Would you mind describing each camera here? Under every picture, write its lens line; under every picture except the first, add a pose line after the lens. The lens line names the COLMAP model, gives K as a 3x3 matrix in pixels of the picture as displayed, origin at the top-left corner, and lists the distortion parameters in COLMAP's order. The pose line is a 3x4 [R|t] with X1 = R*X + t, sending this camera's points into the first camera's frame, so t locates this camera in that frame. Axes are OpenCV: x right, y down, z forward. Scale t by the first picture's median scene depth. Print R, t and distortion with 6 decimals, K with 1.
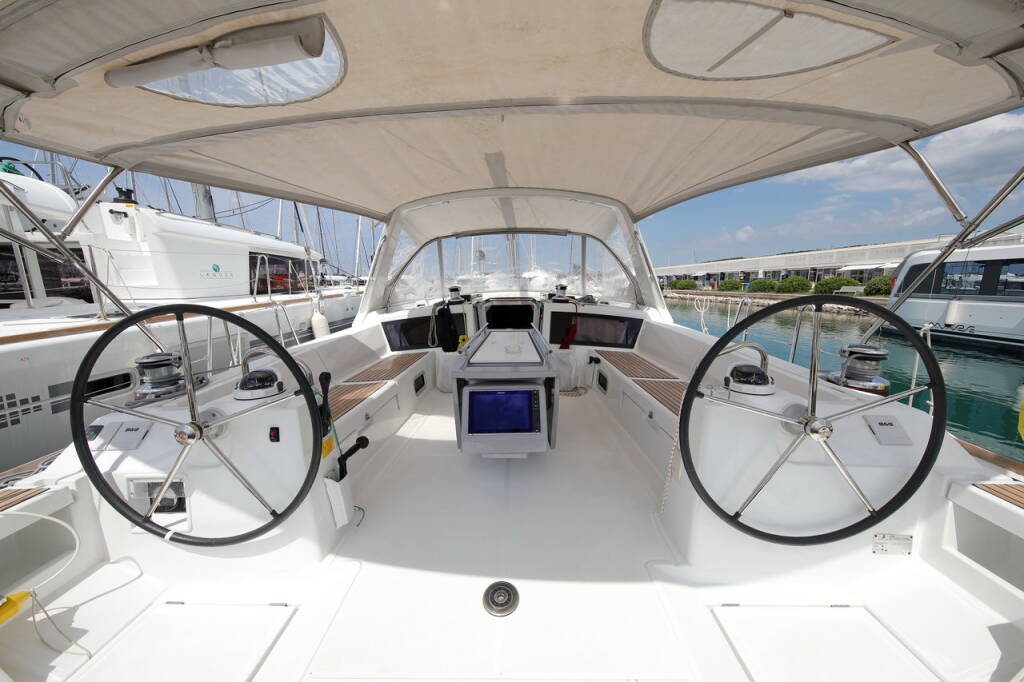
lens RADIAL K [[337.3, 0, 512.4], [0, 337.3, 340.9], [0, 0, 1]] dist [-0.000942, 0.000032]
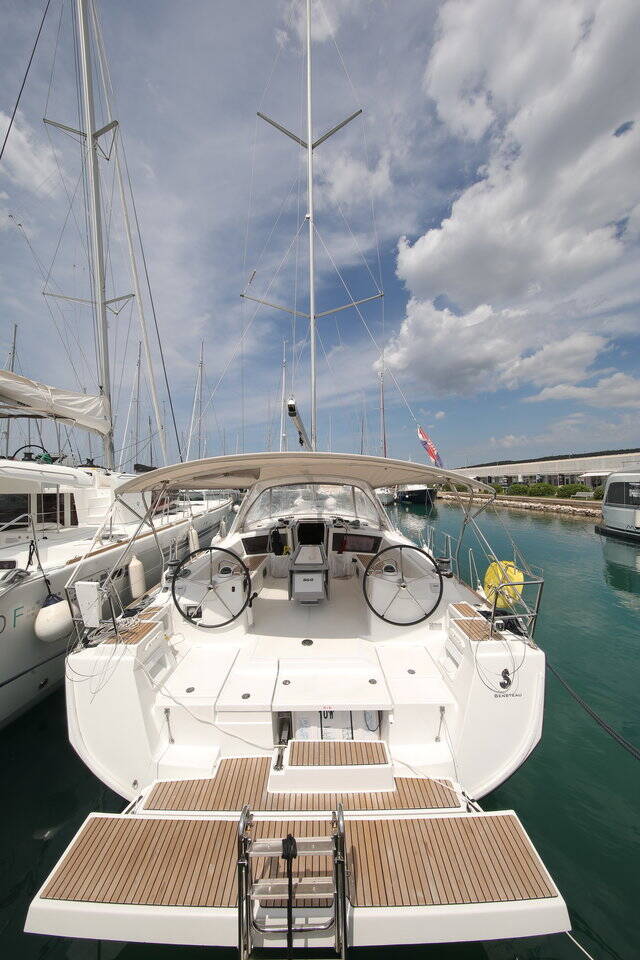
lens RADIAL K [[311.7, 0, 316.4], [0, 311.7, 474.1], [0, 0, 1]] dist [0.002349, 0.000093]
pose [[0.999969, -0.000604, 0.007822, 0.013826], [0.002031, 0.982967, -0.183771, -0.128186], [-0.007578, 0.183781, 0.982938, -1.094115]]
